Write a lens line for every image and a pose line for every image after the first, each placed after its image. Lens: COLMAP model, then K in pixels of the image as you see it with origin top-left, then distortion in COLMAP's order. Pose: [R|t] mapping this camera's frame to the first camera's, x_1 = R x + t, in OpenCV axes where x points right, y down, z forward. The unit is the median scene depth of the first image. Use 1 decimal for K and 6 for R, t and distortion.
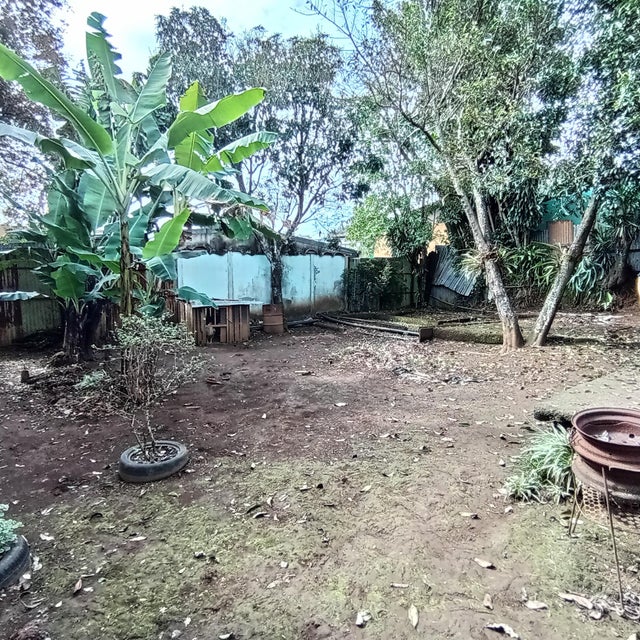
lens RADIAL K [[402.7, 0, 321.0], [0, 402.7, 321.1], [0, 0, 1]] dist [-0.006377, -0.001397]
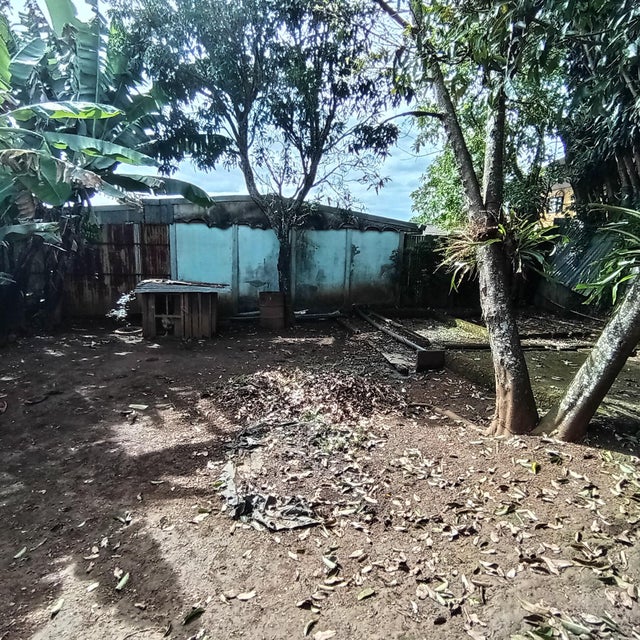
lens RADIAL K [[402.7, 0, 323.6], [0, 402.7, 320.0], [0, 0, 1]] dist [-0.006377, -0.001397]
pose [[0.923758, 0.092047, -0.371750, 0.238681], [-0.070140, 0.994931, 0.072058, -0.044673], [0.376499, -0.040490, 0.925532, 0.260314]]
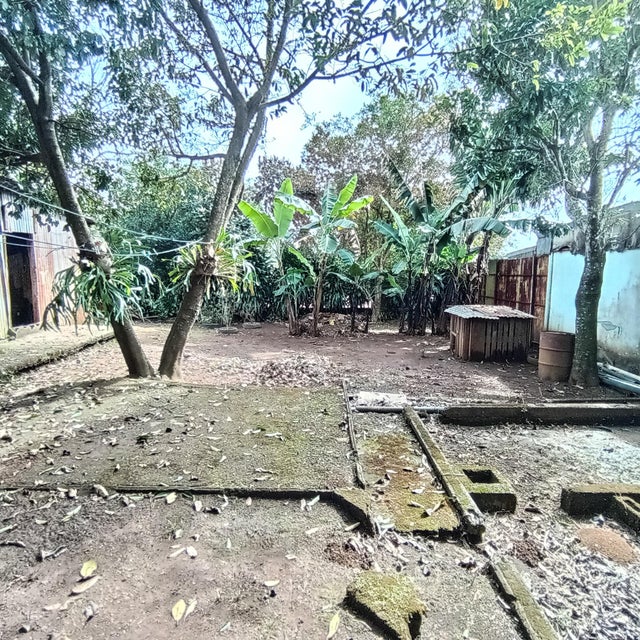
lens RADIAL K [[402.7, 0, 319.8], [0, 402.7, 320.9], [0, 0, 1]] dist [-0.006377, -0.001397]
pose [[-0.553269, 0.120122, -0.824296, 0.515617], [-0.059817, 0.981264, 0.183145, -0.134731], [0.830852, 0.150636, -0.535718, 0.885916]]
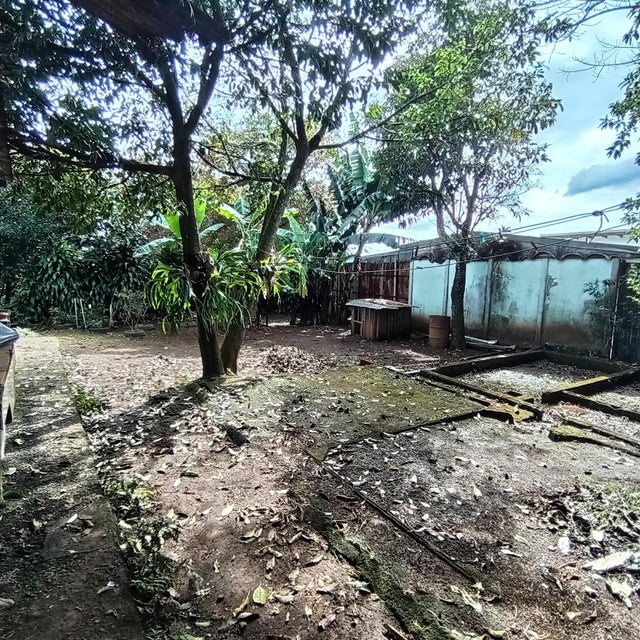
lens RADIAL K [[402.7, 0, 319.5], [0, 402.7, 318.6], [0, 0, 1]] dist [-0.006377, -0.001397]
pose [[-0.054111, 0.146805, -0.987684, 0.703286], [-0.093582, 0.984034, 0.151389, -0.133829], [0.994140, 0.100621, -0.039508, 0.658753]]
